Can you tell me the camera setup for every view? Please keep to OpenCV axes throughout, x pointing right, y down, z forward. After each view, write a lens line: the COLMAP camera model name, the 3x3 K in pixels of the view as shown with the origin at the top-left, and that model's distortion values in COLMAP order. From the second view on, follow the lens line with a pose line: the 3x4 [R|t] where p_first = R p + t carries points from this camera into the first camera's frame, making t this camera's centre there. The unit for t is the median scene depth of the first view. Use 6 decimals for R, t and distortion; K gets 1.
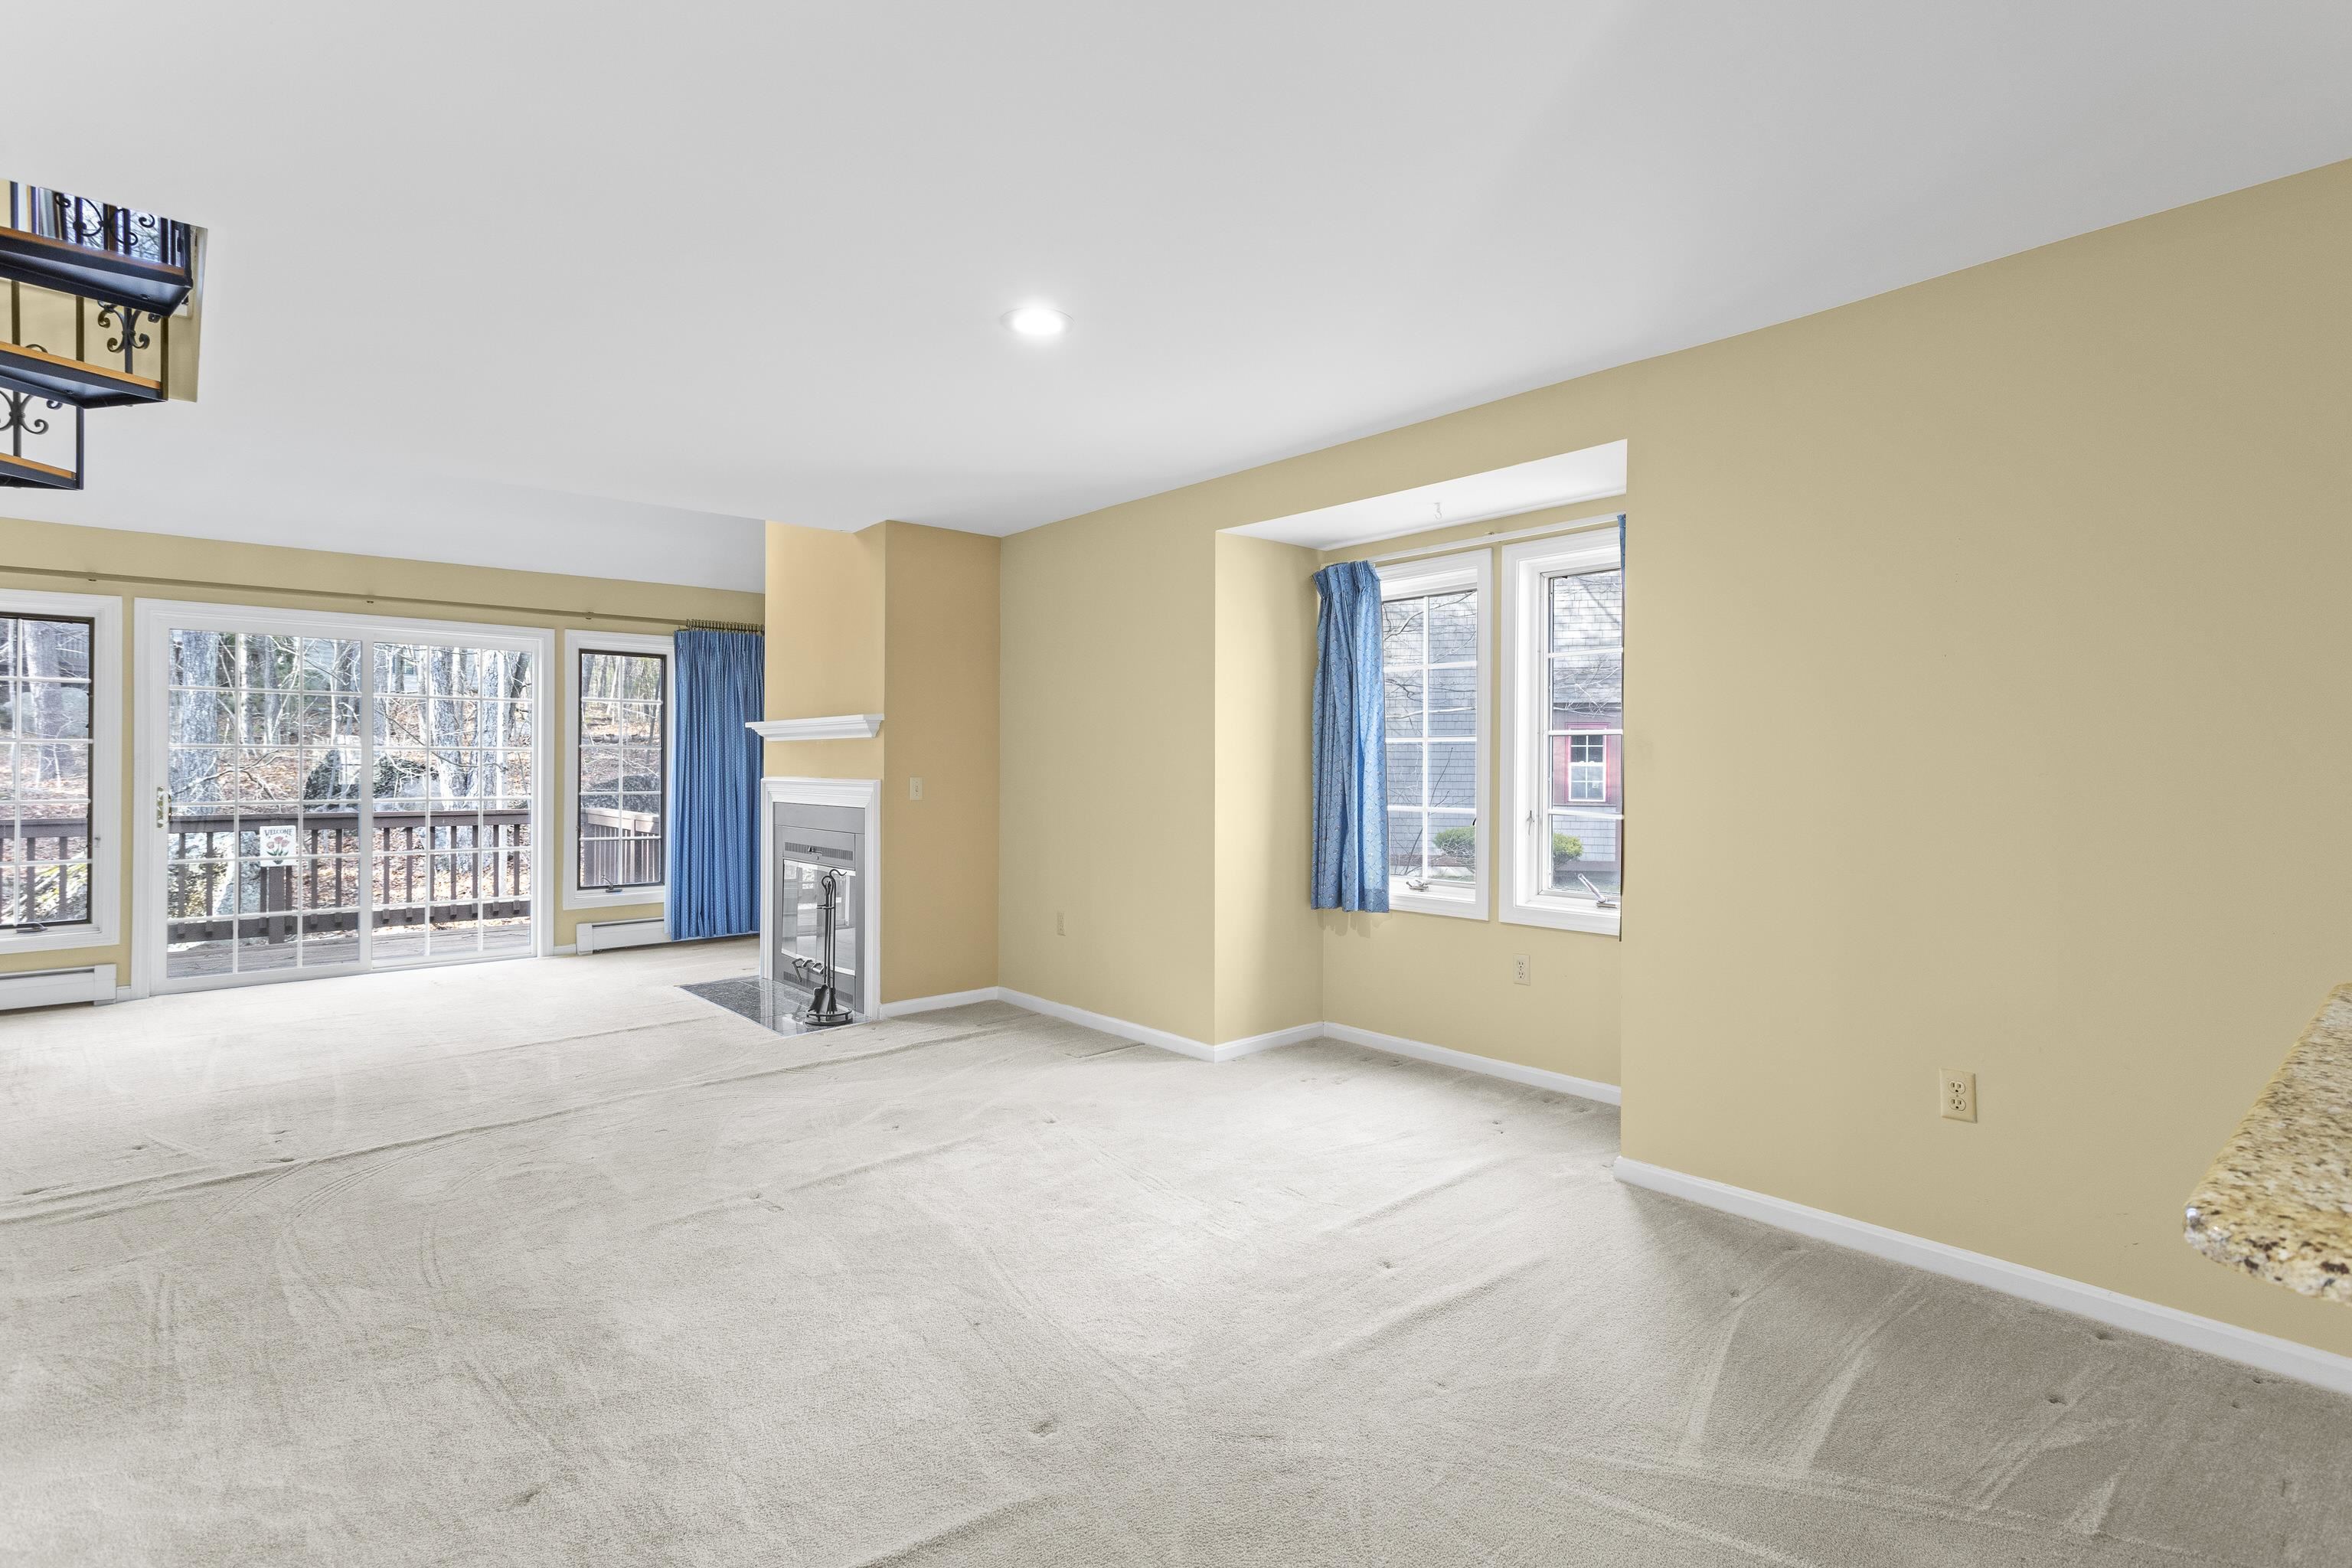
lens RADIAL K [[1118.6, 0, 1179.1], [0, 1118.6, 758.1], [0, 0, 1]] dist [-0.001094, 0.011982]
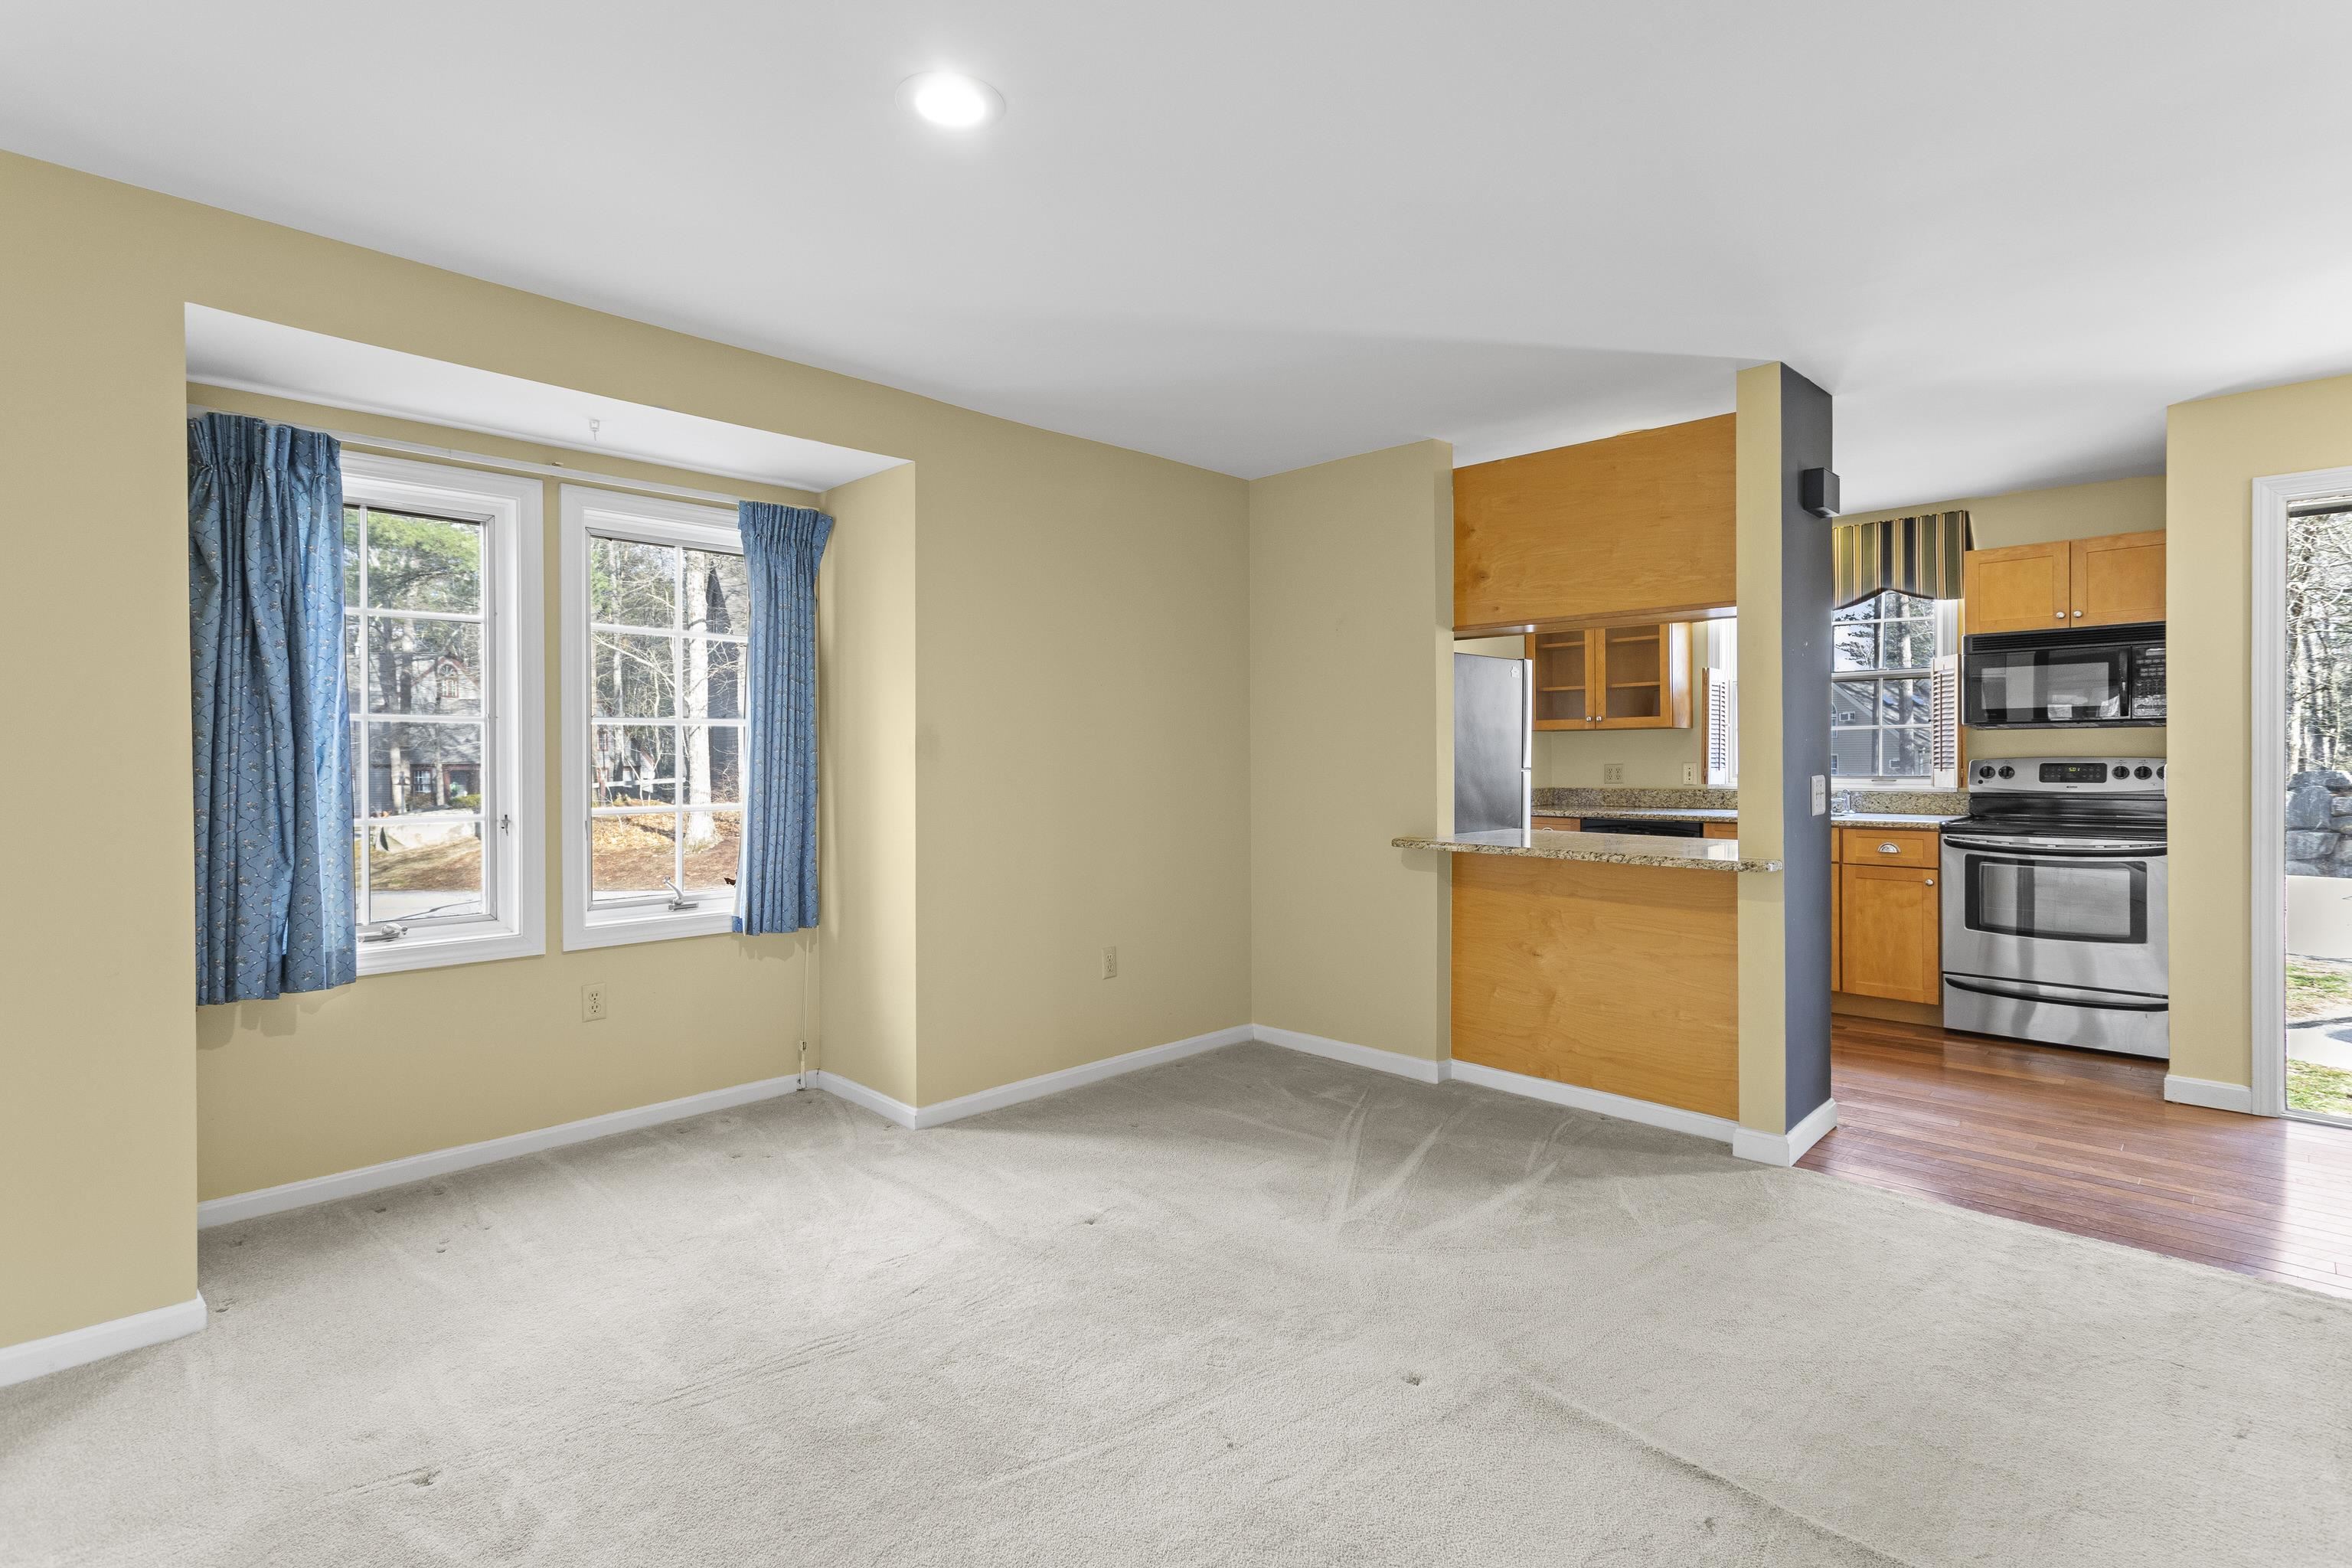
lens RADIAL K [[1133.7, 0, 1177.1], [0, 1133.7, 763.3], [0, 0, 1]] dist [0.000568, 0.014860]
pose [[-0.067068, -0.004128, 0.997740, -0.510146], [-0.003572, 0.999986, 0.003897, 0.005491], [-0.997742, -0.003302, -0.067082, 0.563804]]
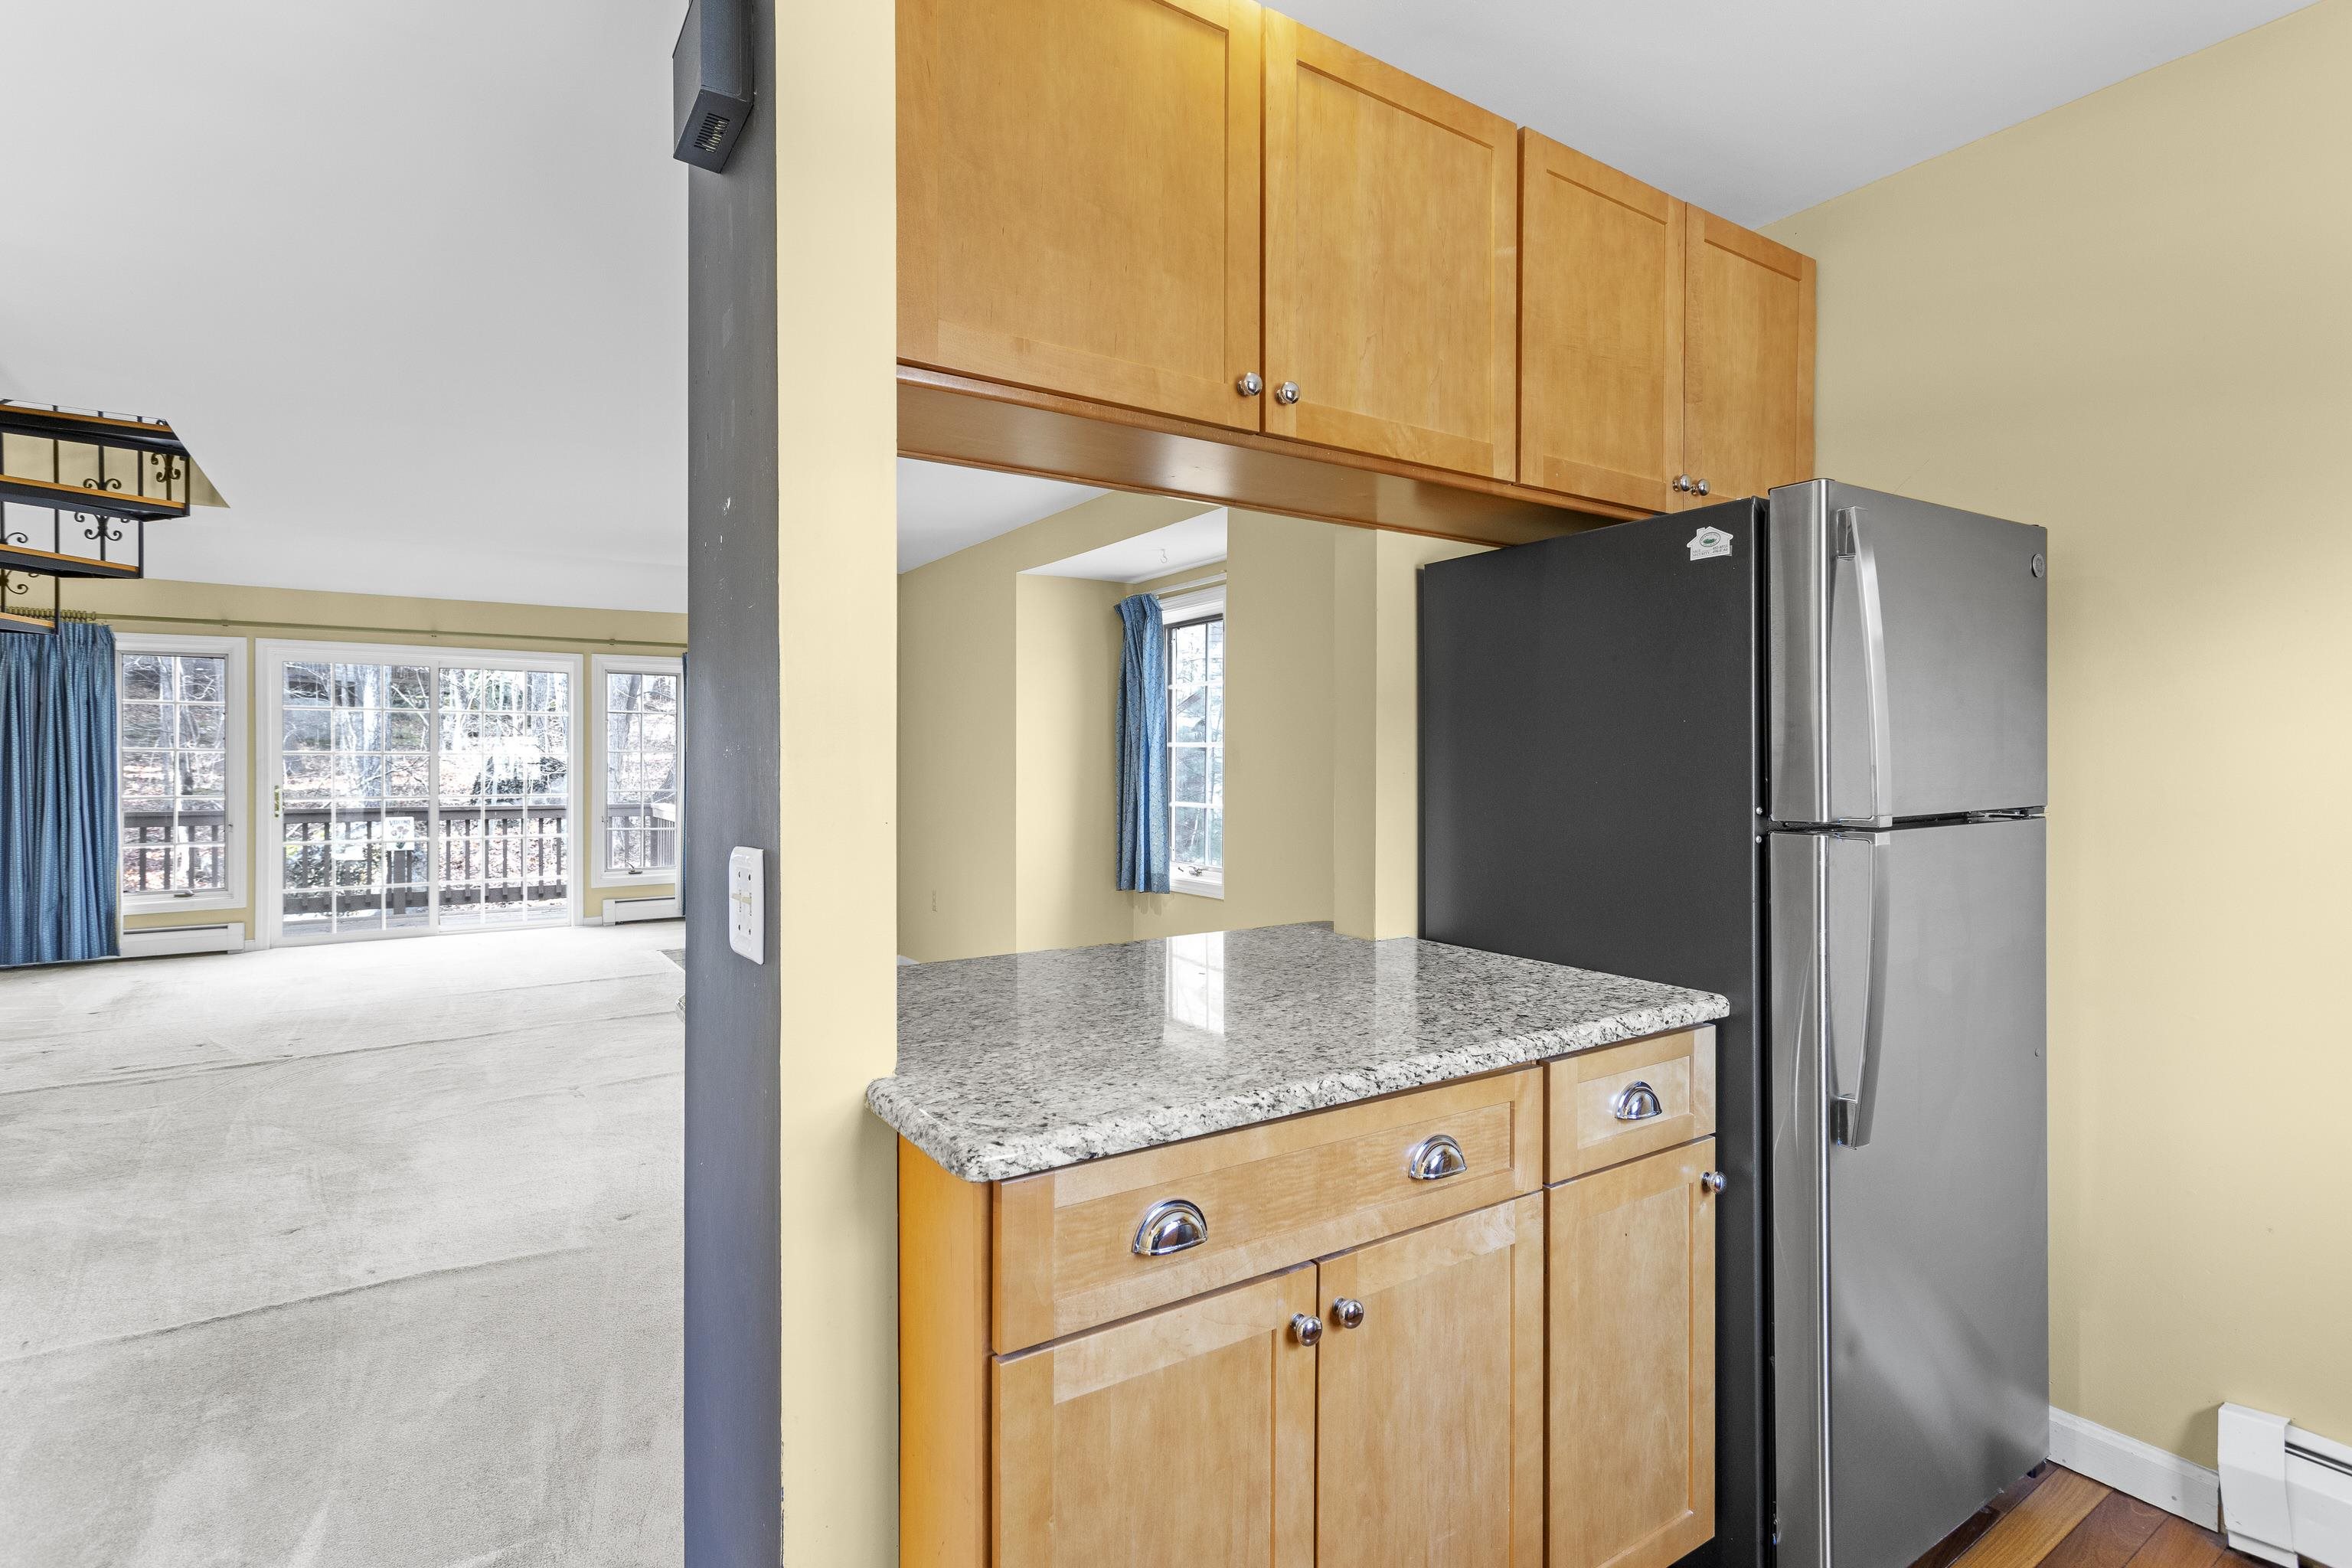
lens RADIAL K [[1133.7, 0, 1177.1], [0, 1133.7, 763.3], [0, 0, 1]] dist [0.000568, 0.014860]
pose [[0.990233, -0.001983, -0.139407, 0.360560], [0.003064, 0.999967, 0.007543, -0.007717], [0.139388, -0.007897, 0.990206, -0.174250]]
